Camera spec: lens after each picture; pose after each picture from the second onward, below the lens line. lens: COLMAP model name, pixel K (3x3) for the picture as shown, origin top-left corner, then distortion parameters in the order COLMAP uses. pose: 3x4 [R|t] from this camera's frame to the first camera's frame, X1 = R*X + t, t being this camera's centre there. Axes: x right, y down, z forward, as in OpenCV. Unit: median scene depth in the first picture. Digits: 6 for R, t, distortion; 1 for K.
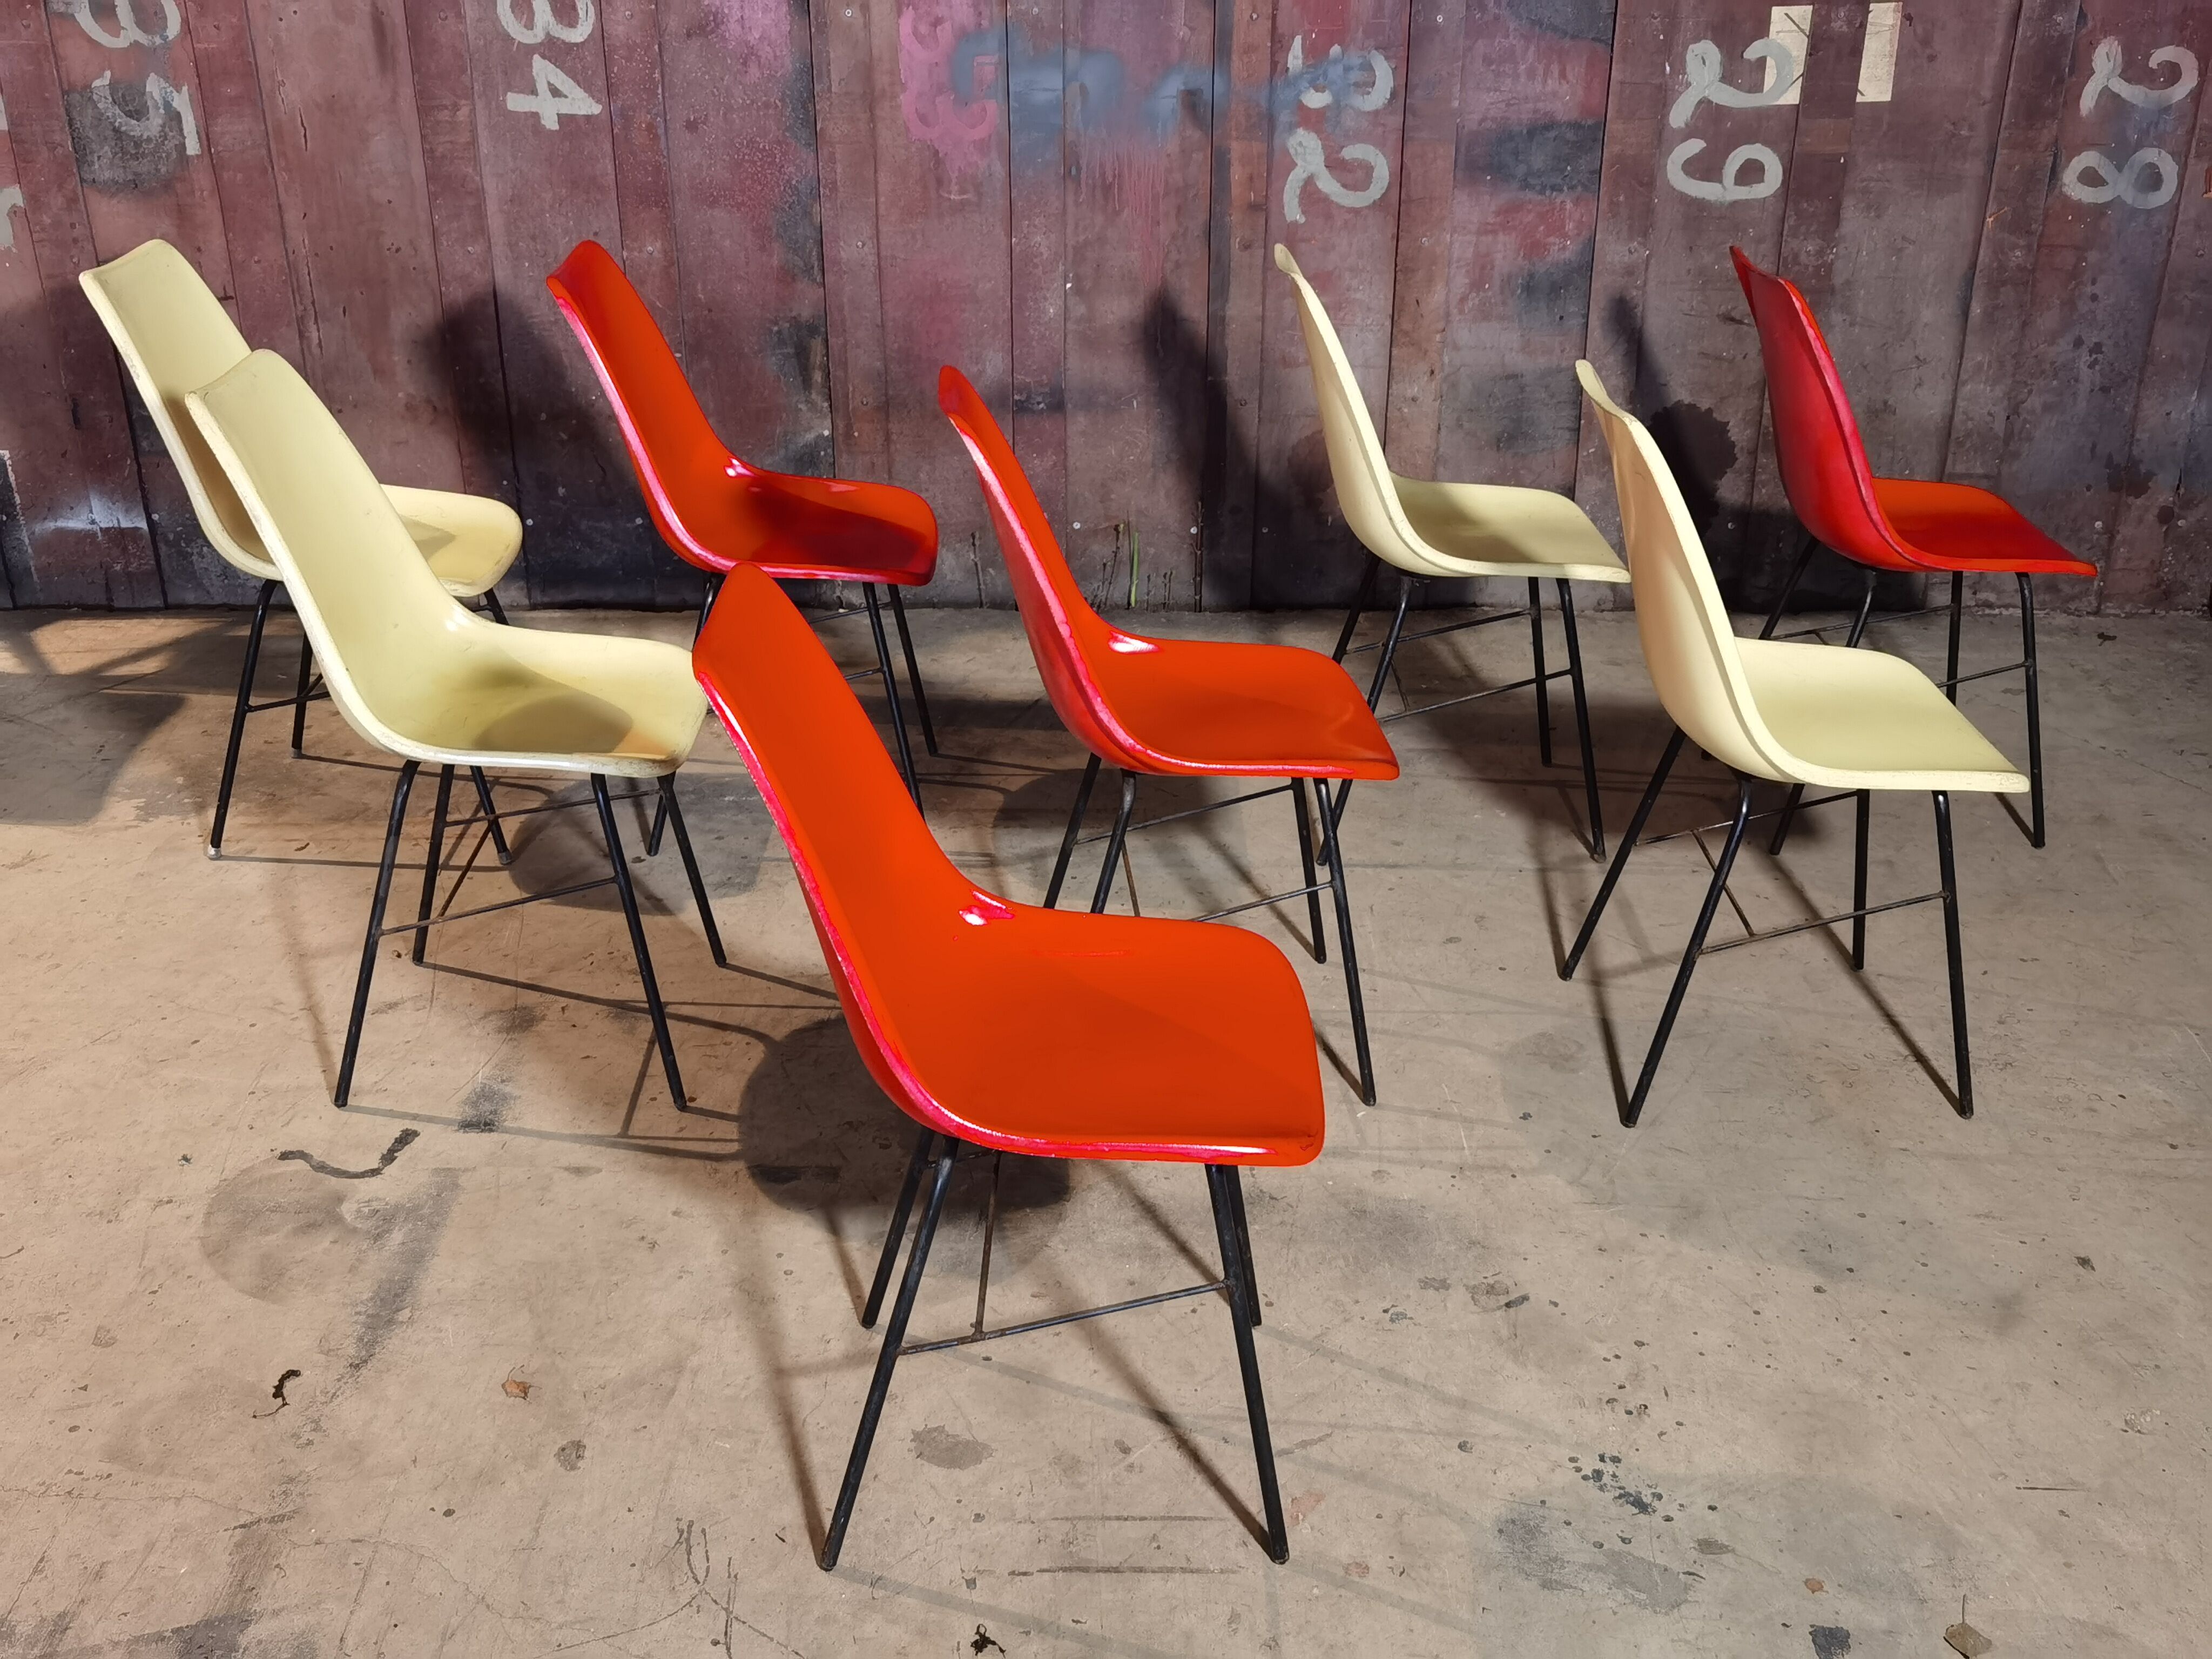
lens RADIAL K [[2477.2, 0, 1139.6], [0, 2477.2, 834.4], [0, 0, 1]] dist [-0.039616, 0.198920]
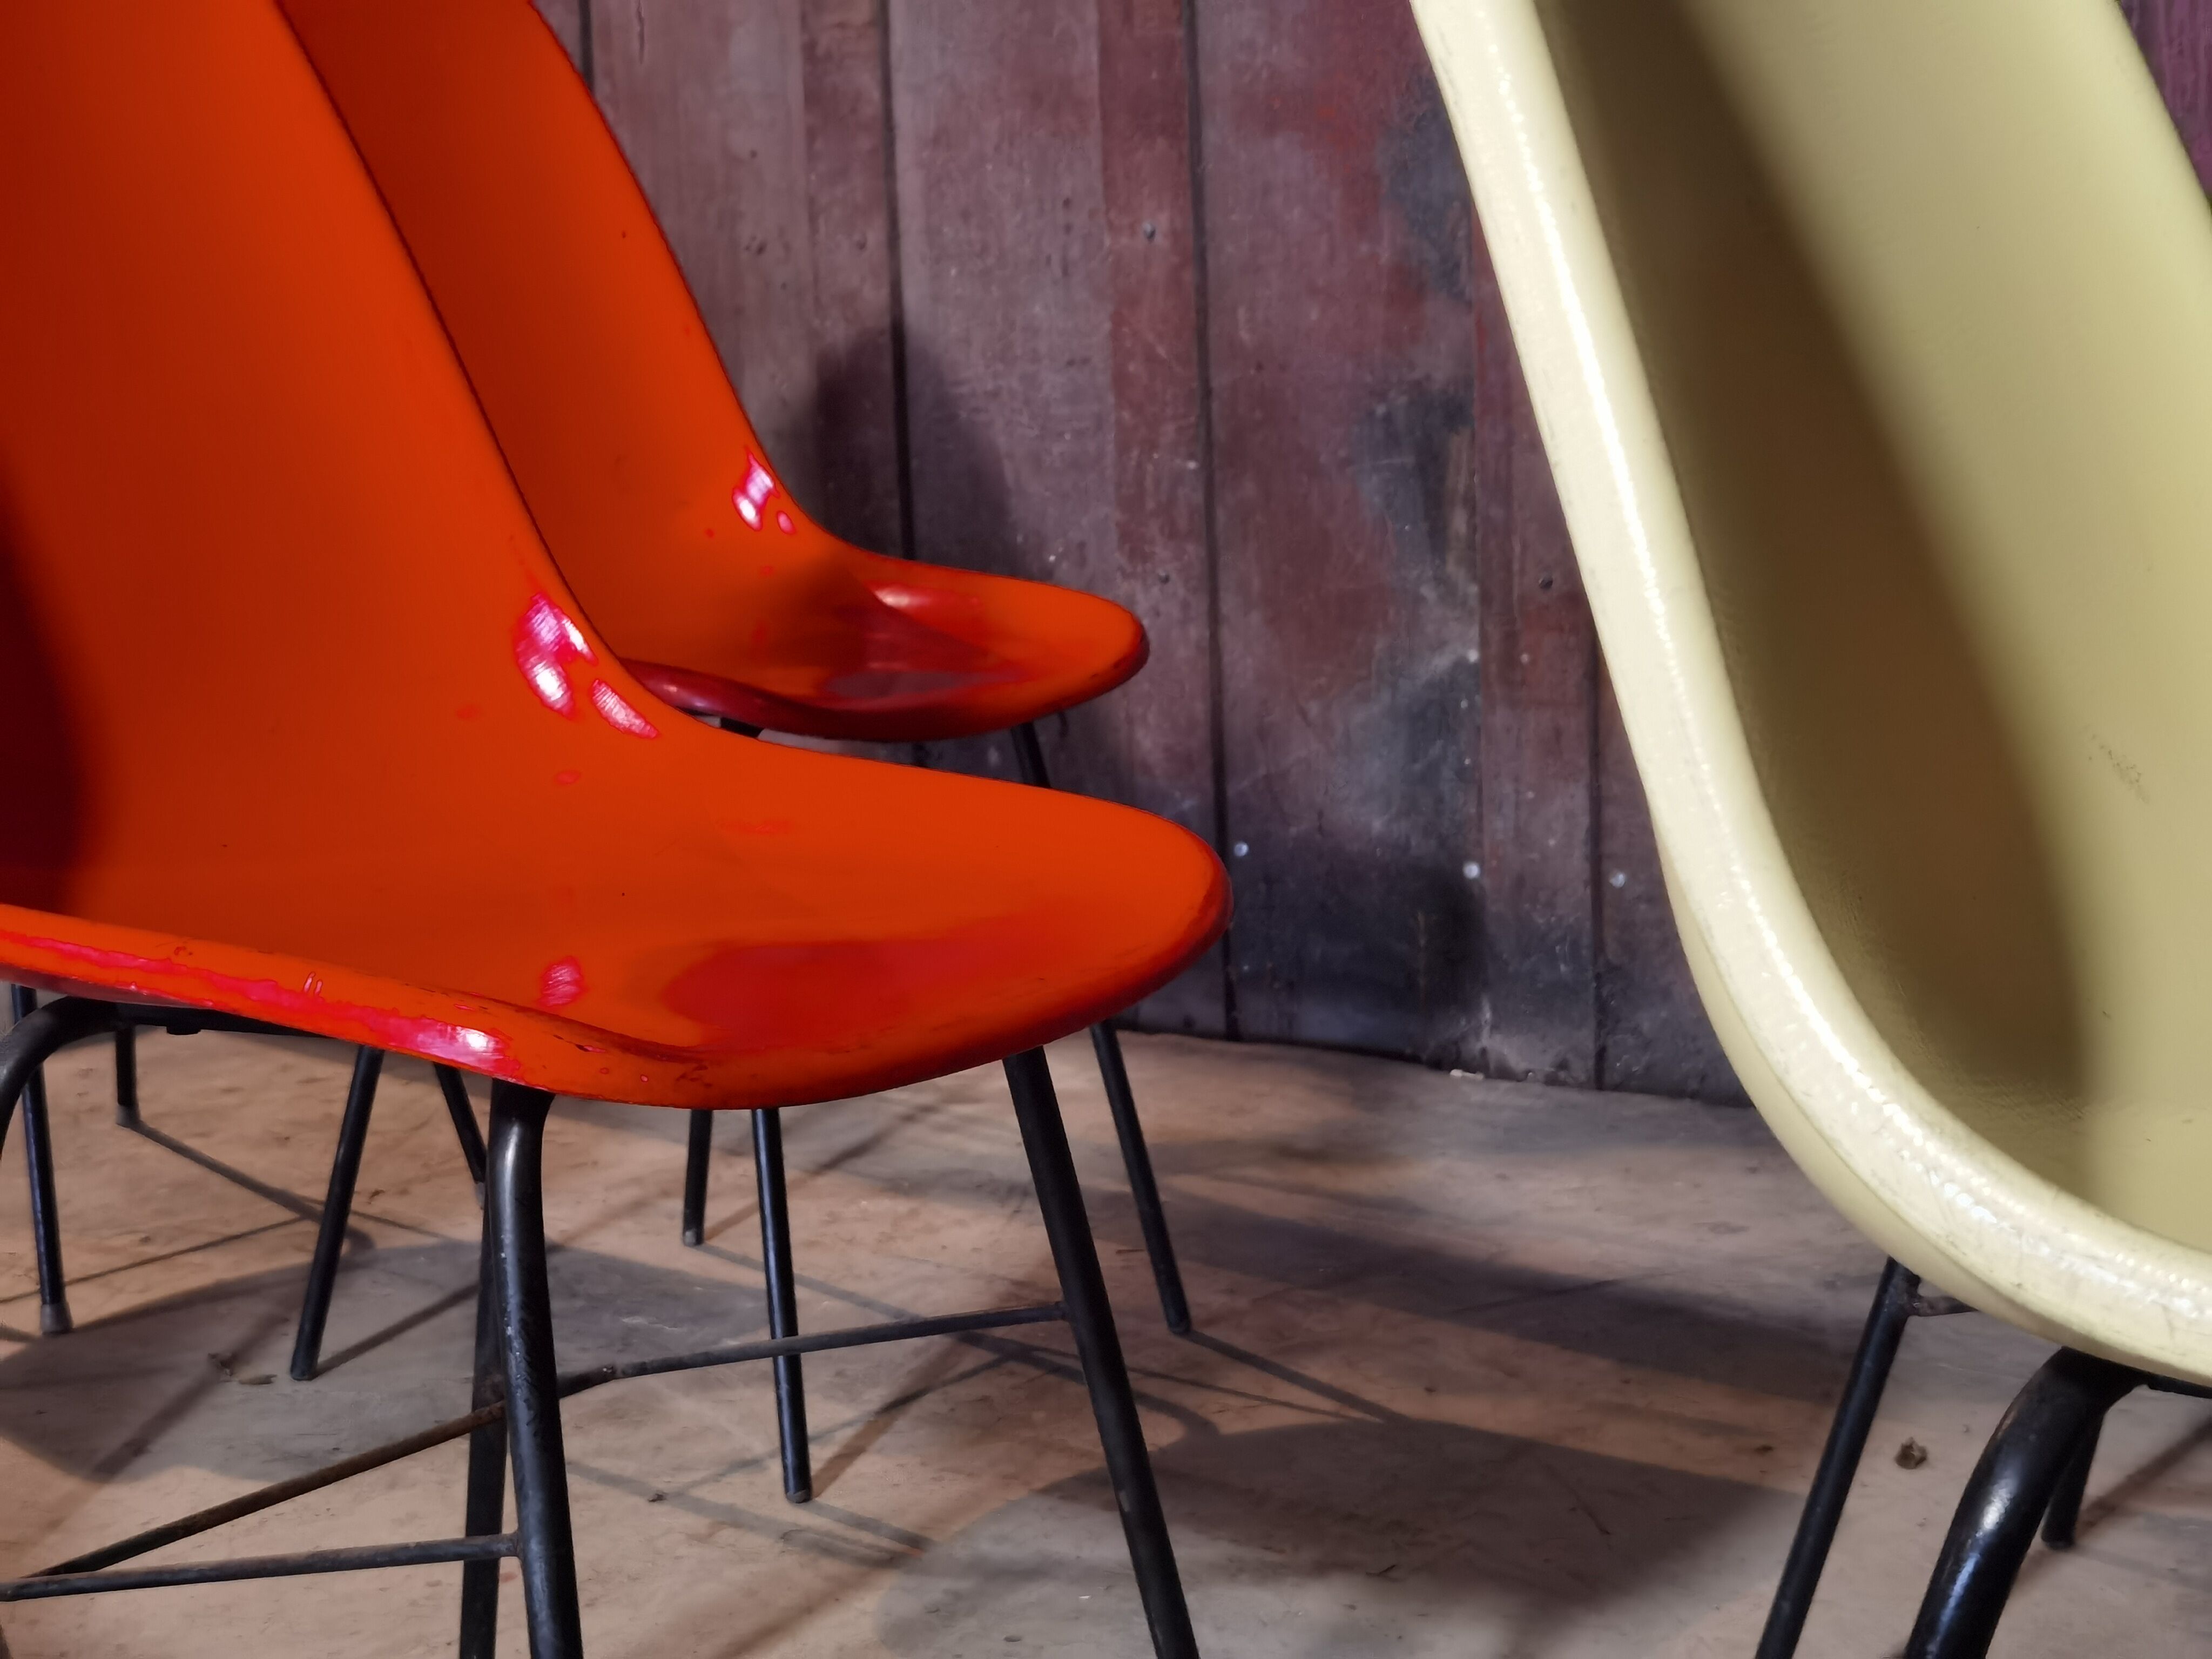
lens RADIAL K [[3513.0, 0, 1098.4], [0, 3513.0, 828.2], [0, 0, 1]] dist [0.303598, -1.799965]
pose [[0.773548, 0.068889, -0.629982, 0.227125], [-0.242193, 0.950753, -0.193420, 0.001988], [0.585633, 0.302197, 0.752138, 0.537060]]
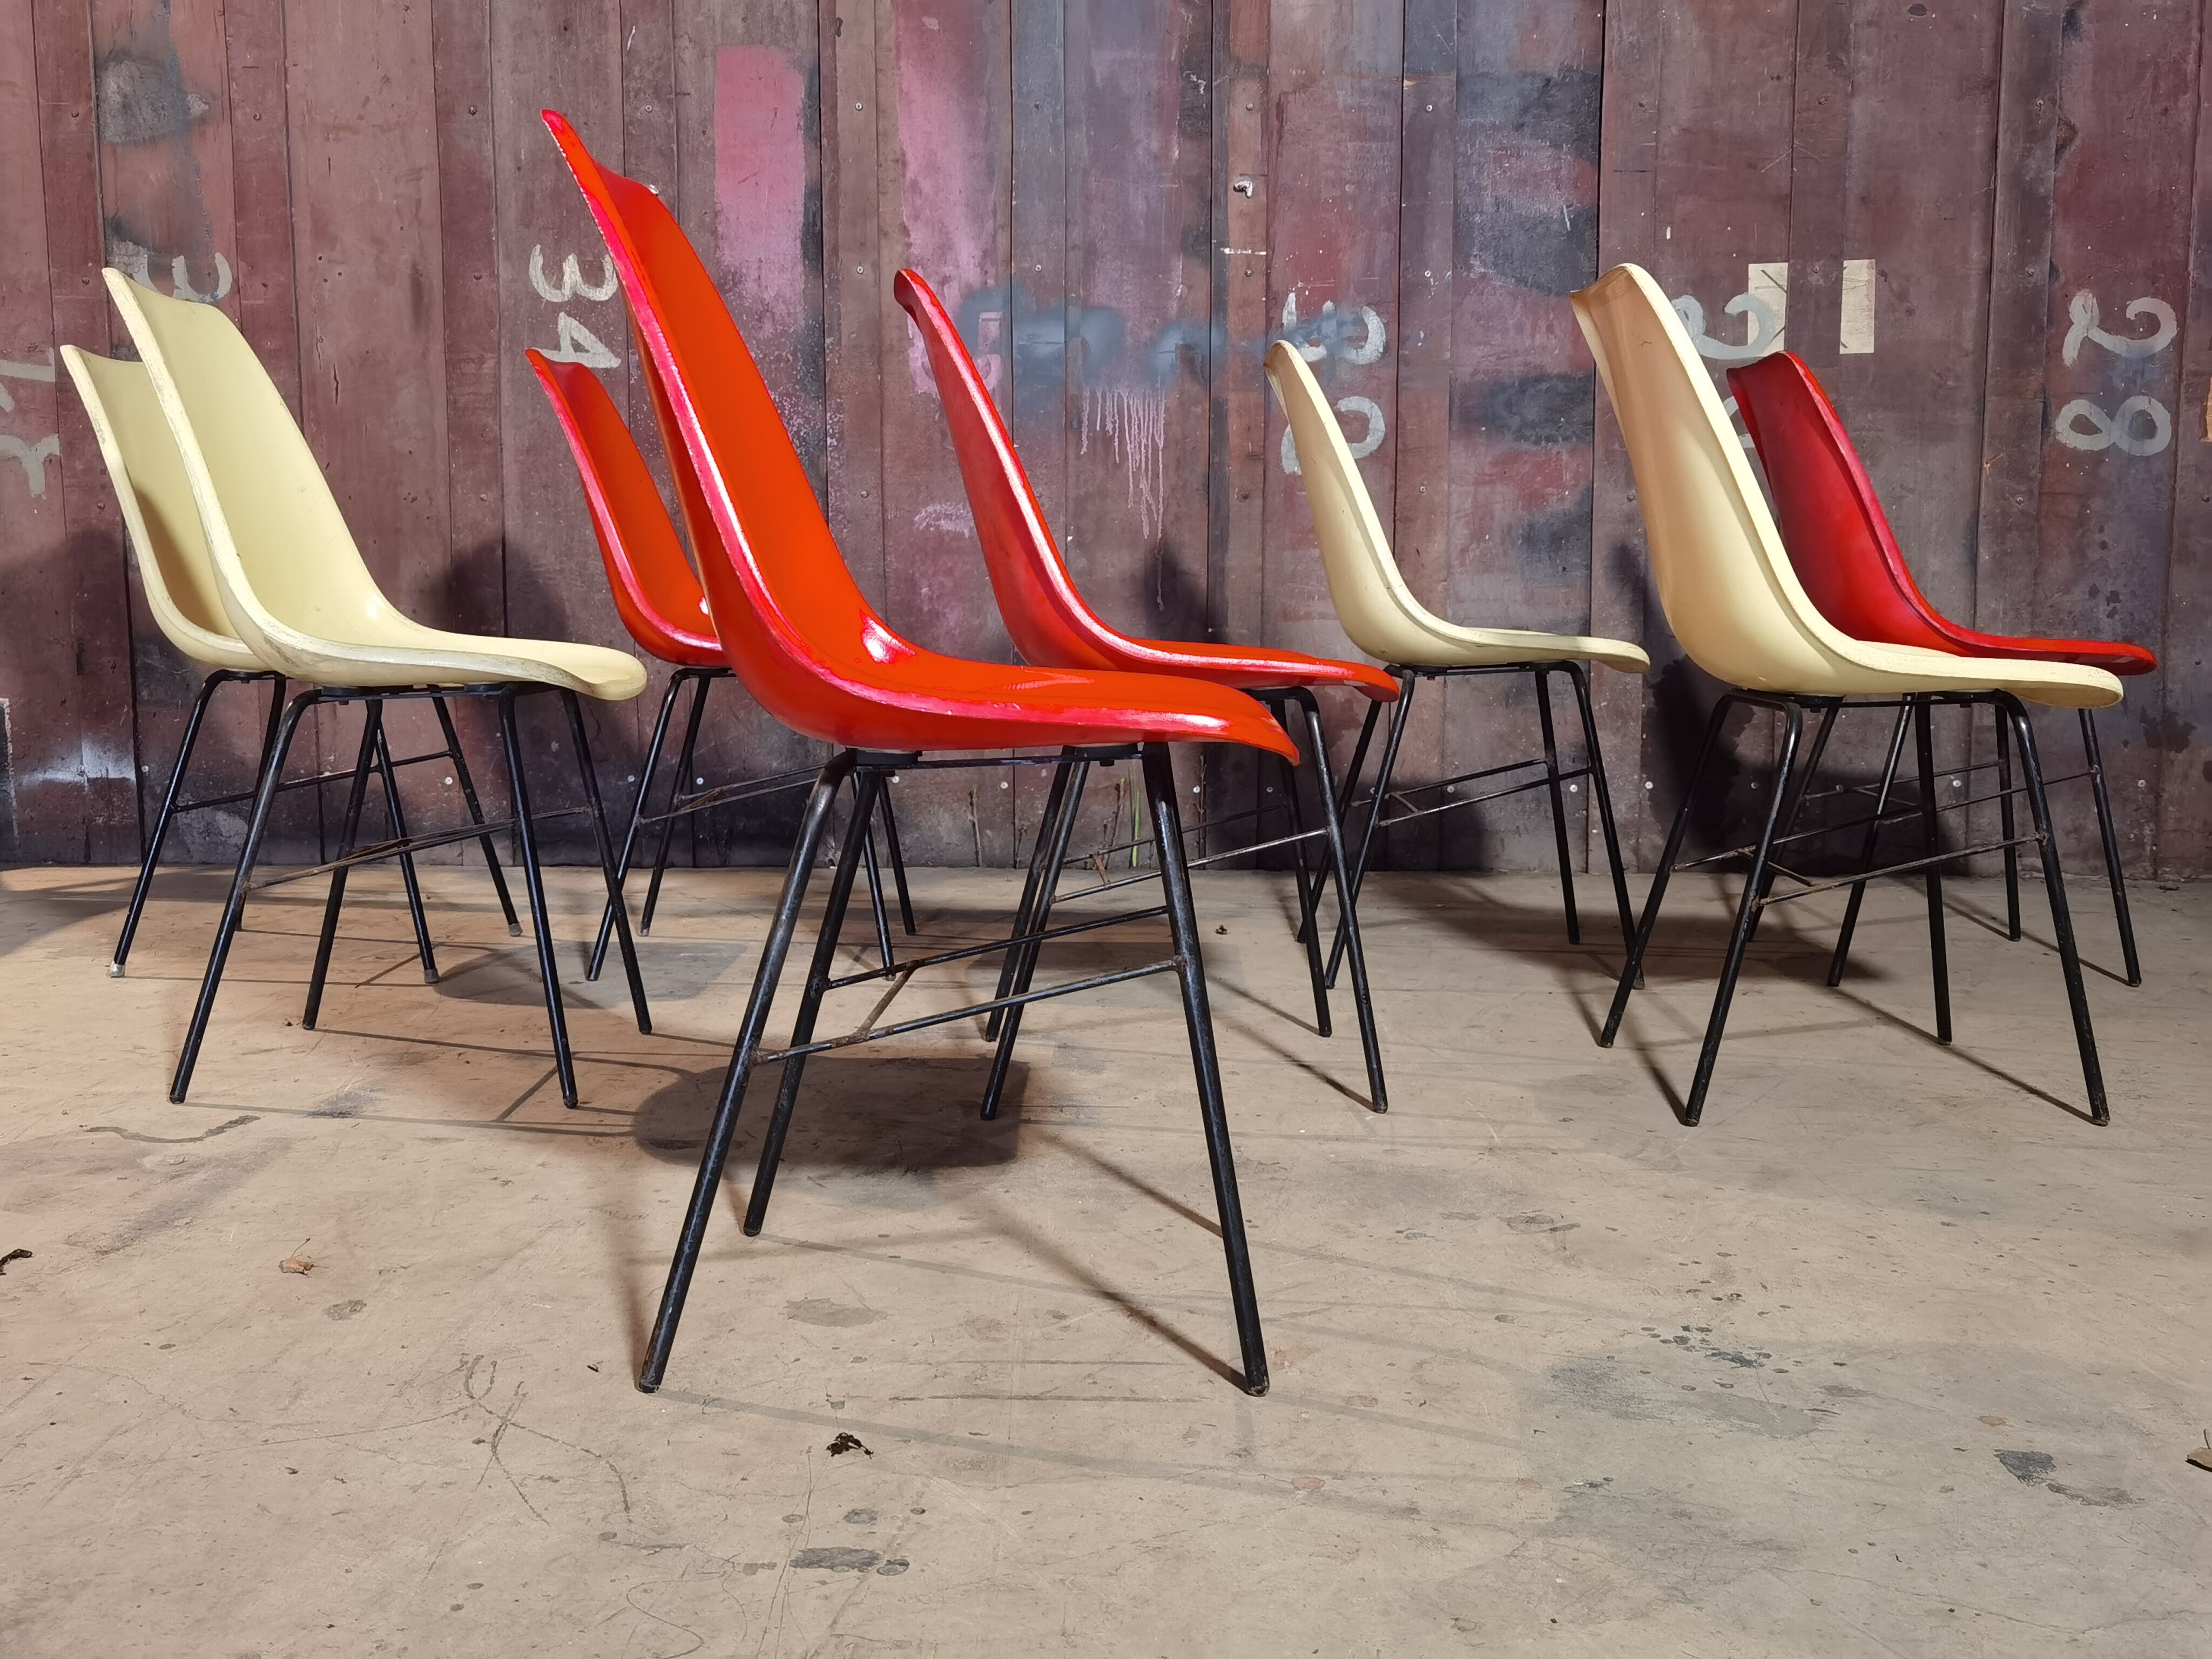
lens RADIAL K [[2290.9, 0, 1111.3], [0, 2290.9, 812.8], [0, 0, 1]] dist [-0.032037, 0.164342]
pose [[0.999353, -0.003211, -0.035832, 0.022196], [-0.009356, 0.938538, -0.345048, 0.213121], [0.034738, 0.345160, 0.937901, 0.171285]]
